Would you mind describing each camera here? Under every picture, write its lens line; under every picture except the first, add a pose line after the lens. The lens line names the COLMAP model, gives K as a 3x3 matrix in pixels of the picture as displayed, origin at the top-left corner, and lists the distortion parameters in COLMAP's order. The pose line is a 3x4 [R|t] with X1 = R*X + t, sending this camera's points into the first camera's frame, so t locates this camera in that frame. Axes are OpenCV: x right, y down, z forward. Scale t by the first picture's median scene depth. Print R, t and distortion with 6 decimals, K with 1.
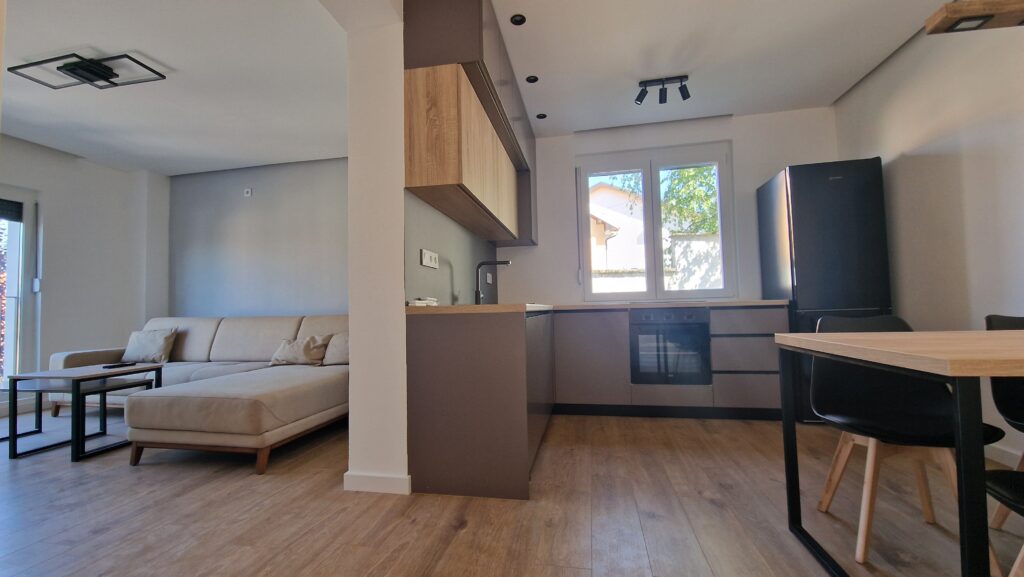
lens RADIAL K [[419.0, 0, 511.2], [0, 419.0, 291.1], [0, 0, 1]] dist [-0.003622, -0.000456]
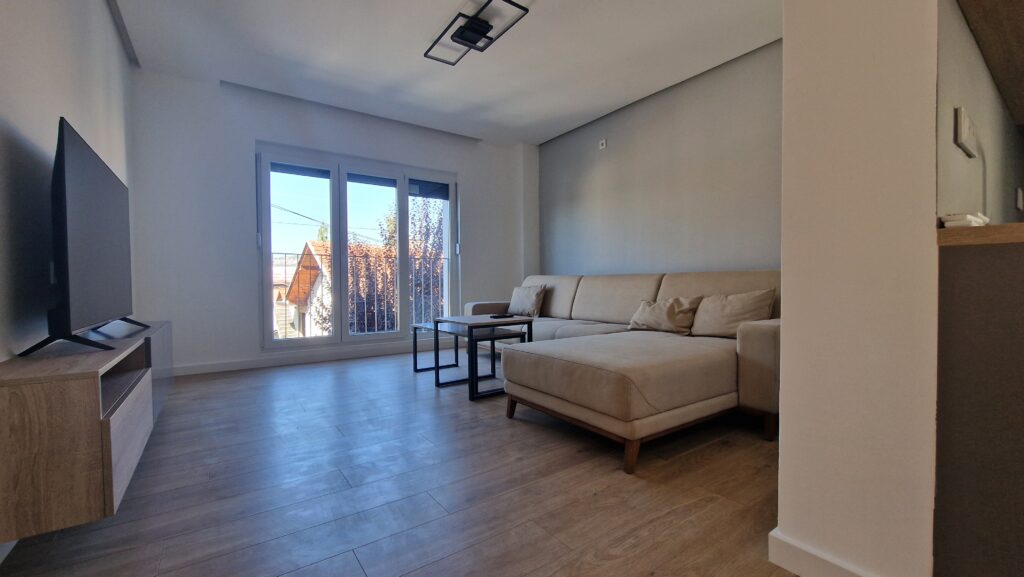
lens RADIAL K [[419.0, 0, 511.2], [0, 419.0, 291.1], [0, 0, 1]] dist [-0.003622, -0.000456]
pose [[0.721311, 0.031742, -0.691883, -0.184406], [0.020206, 0.997560, 0.066832, 0.043246], [0.692316, -0.062187, 0.718909, 0.252923]]
